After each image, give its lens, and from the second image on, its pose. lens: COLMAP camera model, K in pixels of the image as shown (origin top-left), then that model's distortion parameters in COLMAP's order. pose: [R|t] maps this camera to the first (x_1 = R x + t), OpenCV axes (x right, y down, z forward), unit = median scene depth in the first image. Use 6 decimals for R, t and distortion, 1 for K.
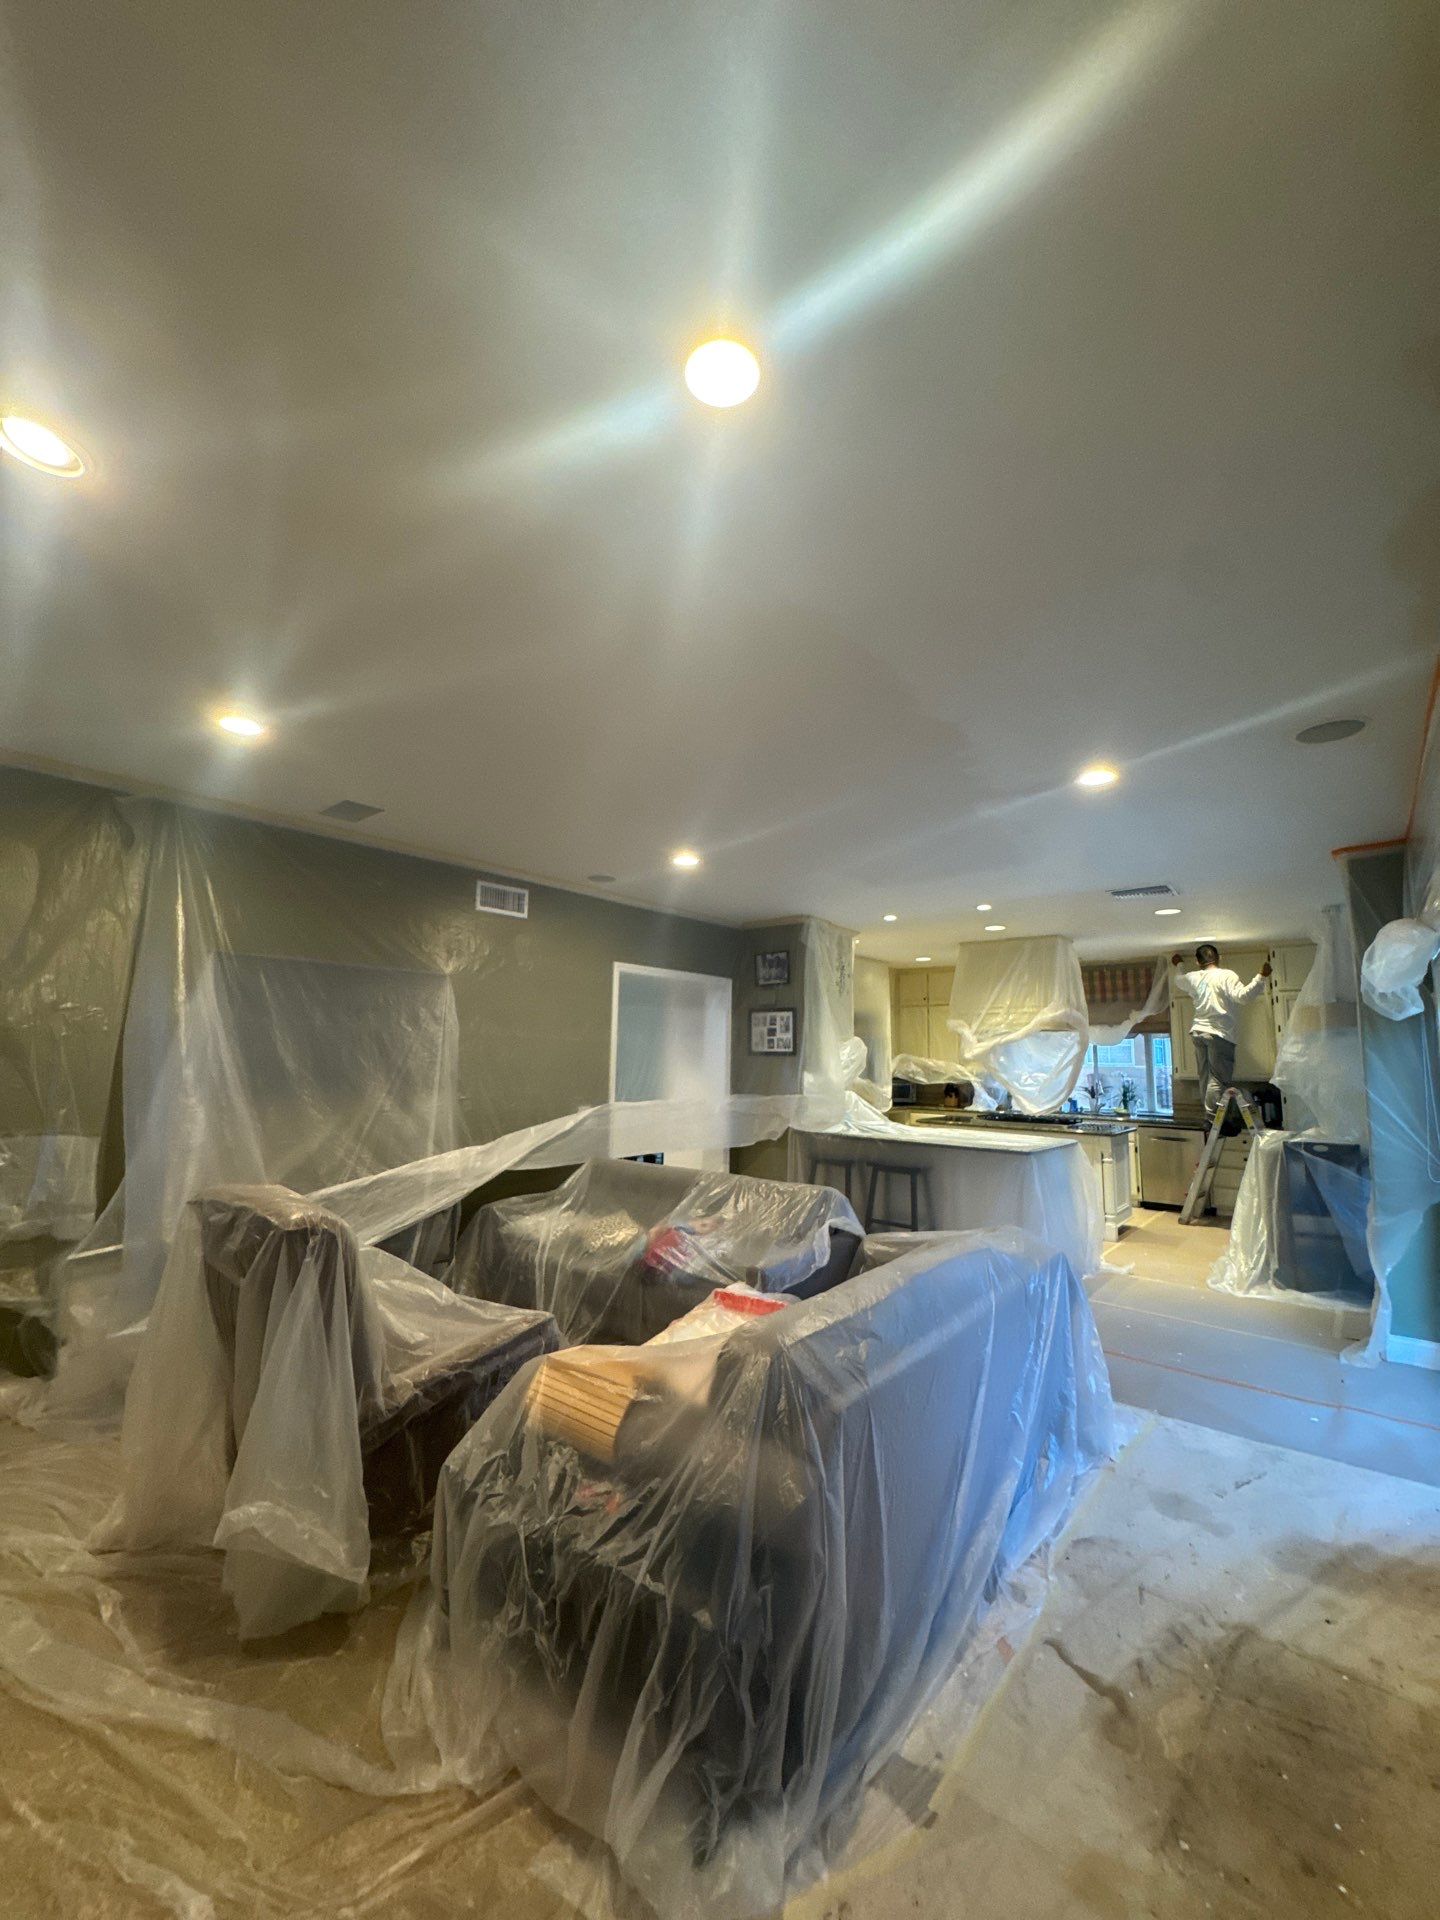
lens RADIAL K [[763.9, 0, 714.5], [0, 763.9, 961.9], [0, 0, 1]] dist [-0.003892, -0.000149]
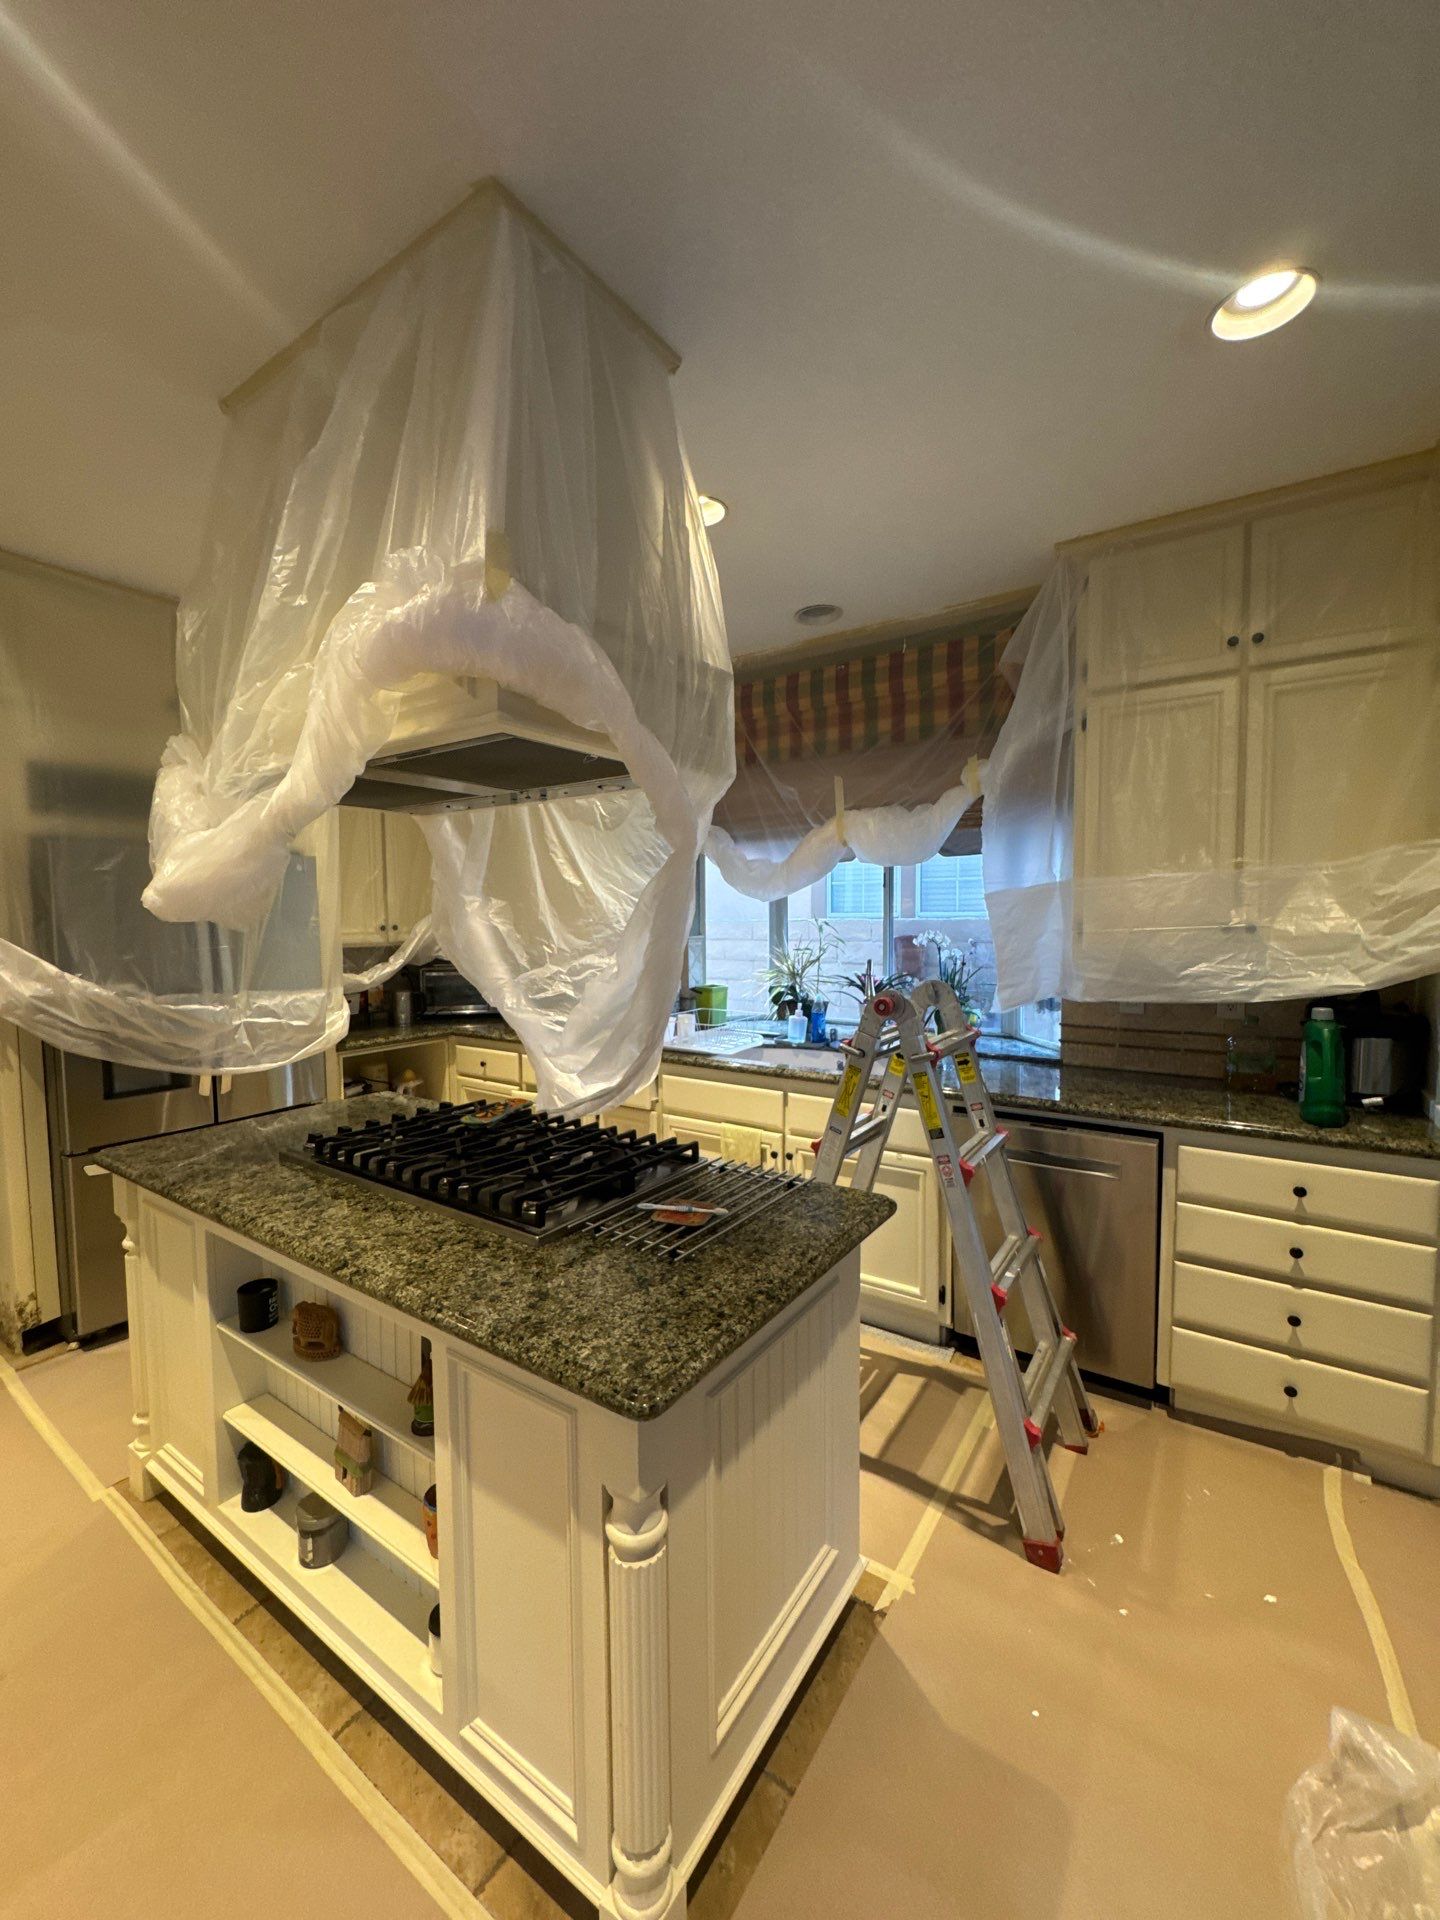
lens RADIAL K [[763.9, 0, 715.5], [0, 763.9, 960.3], [0, 0, 1]] dist [-0.003892, -0.000149]
pose [[0.993860, -0.030765, 0.106281, 0.869966], [0.010517, 0.982484, 0.186052, 0.193198], [-0.110144, -0.183791, 0.976775, 1.455468]]
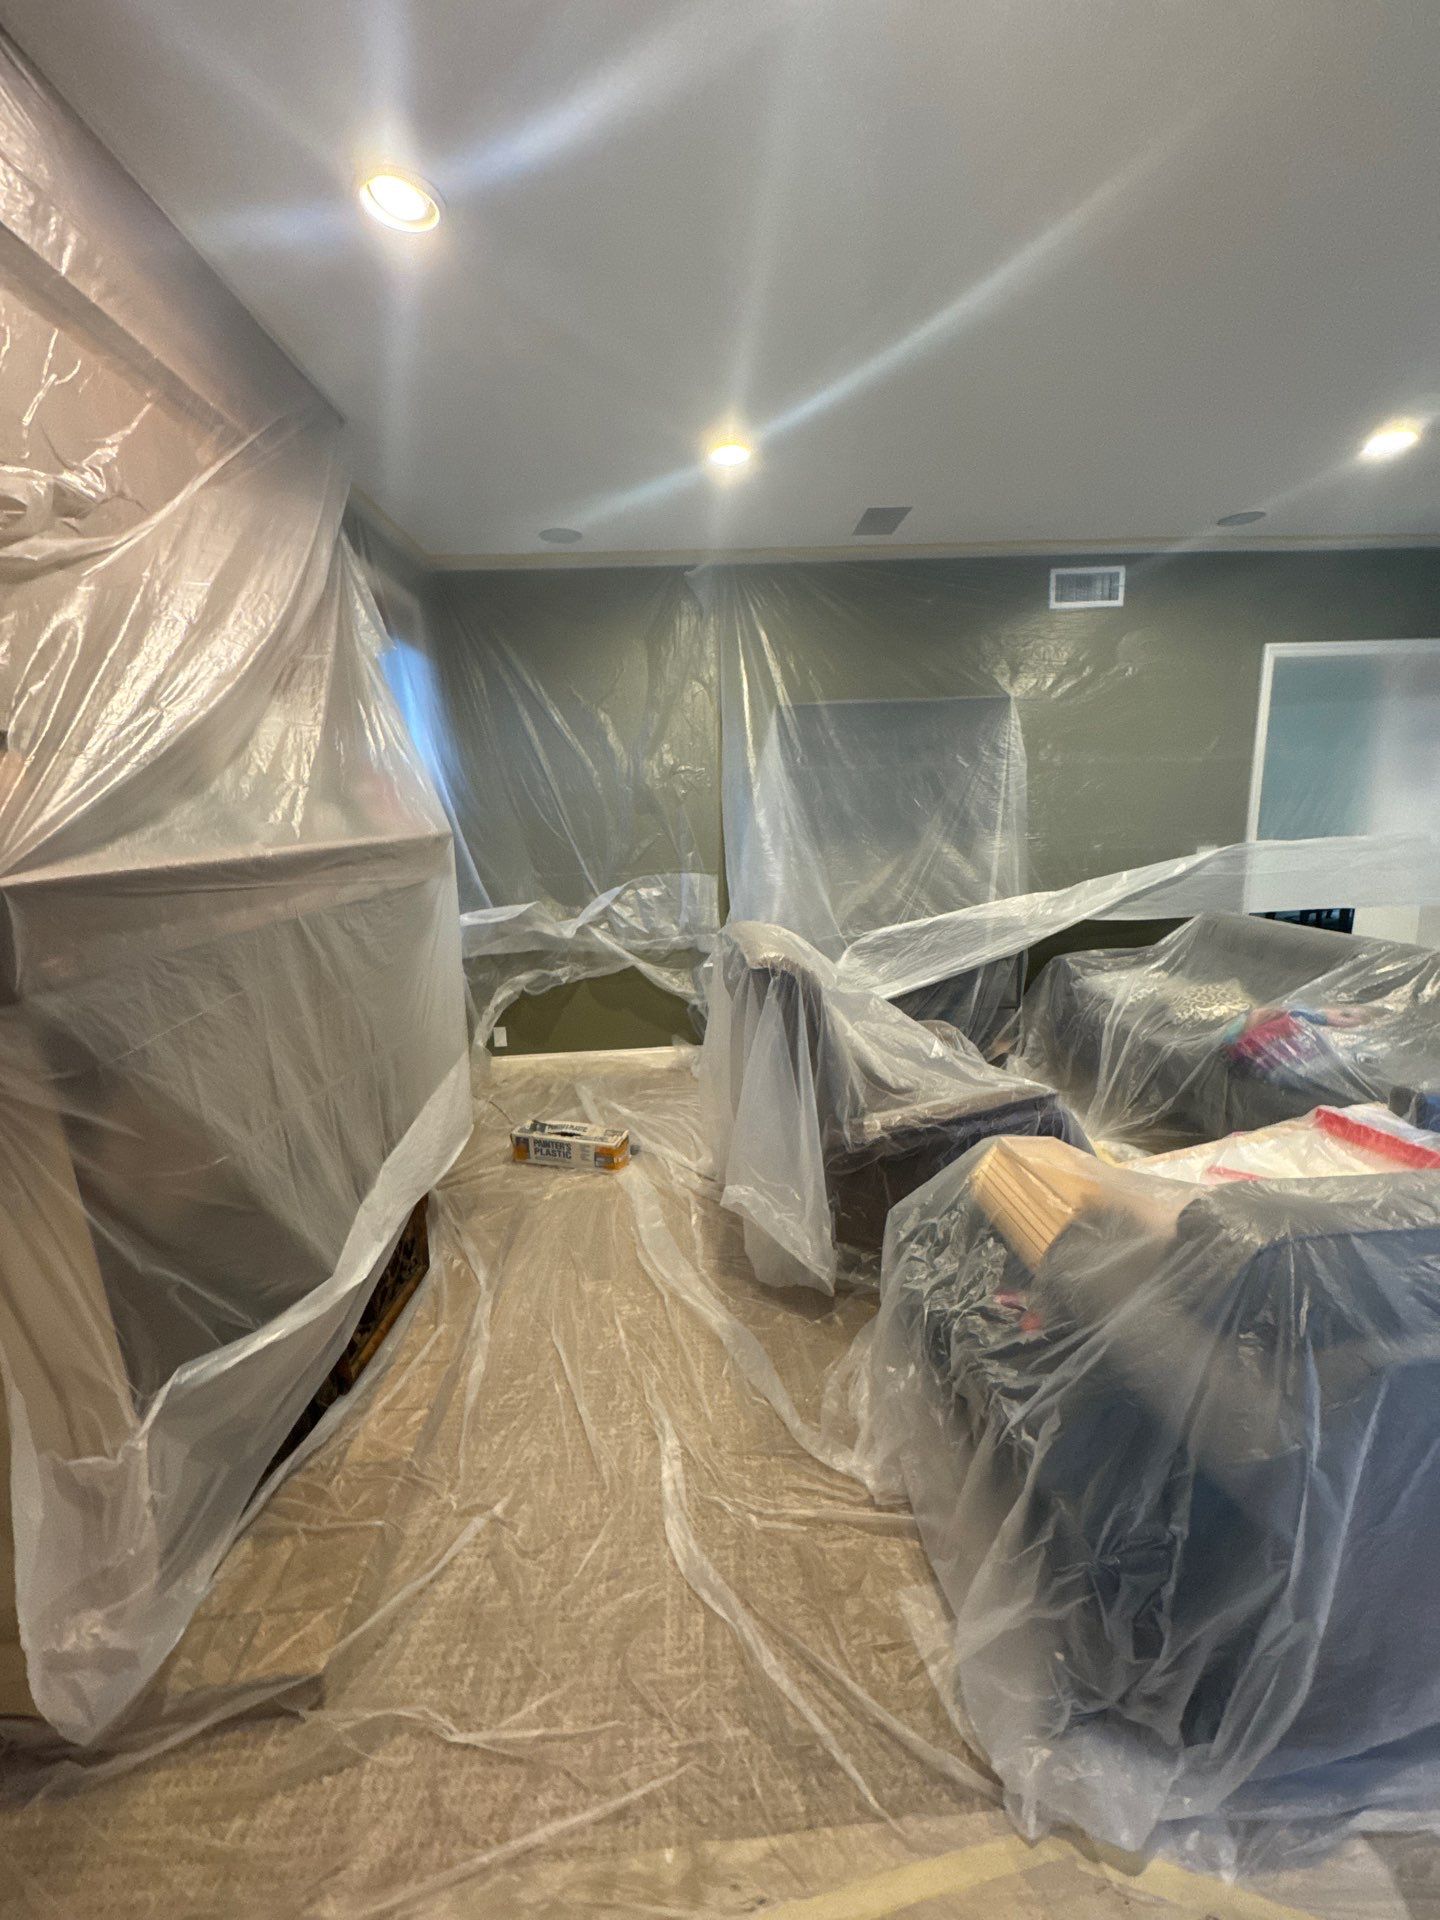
lens RADIAL K [[763.9, 0, 715.4], [0, 763.9, 958.0], [0, 0, 1]] dist [-0.003892, -0.000149]
pose [[0.684037, 0.098548, -0.722760, 0.086737], [0.143495, 0.953292, 0.265787, 0.024630], [0.715194, -0.285520, 0.637946, 0.146340]]
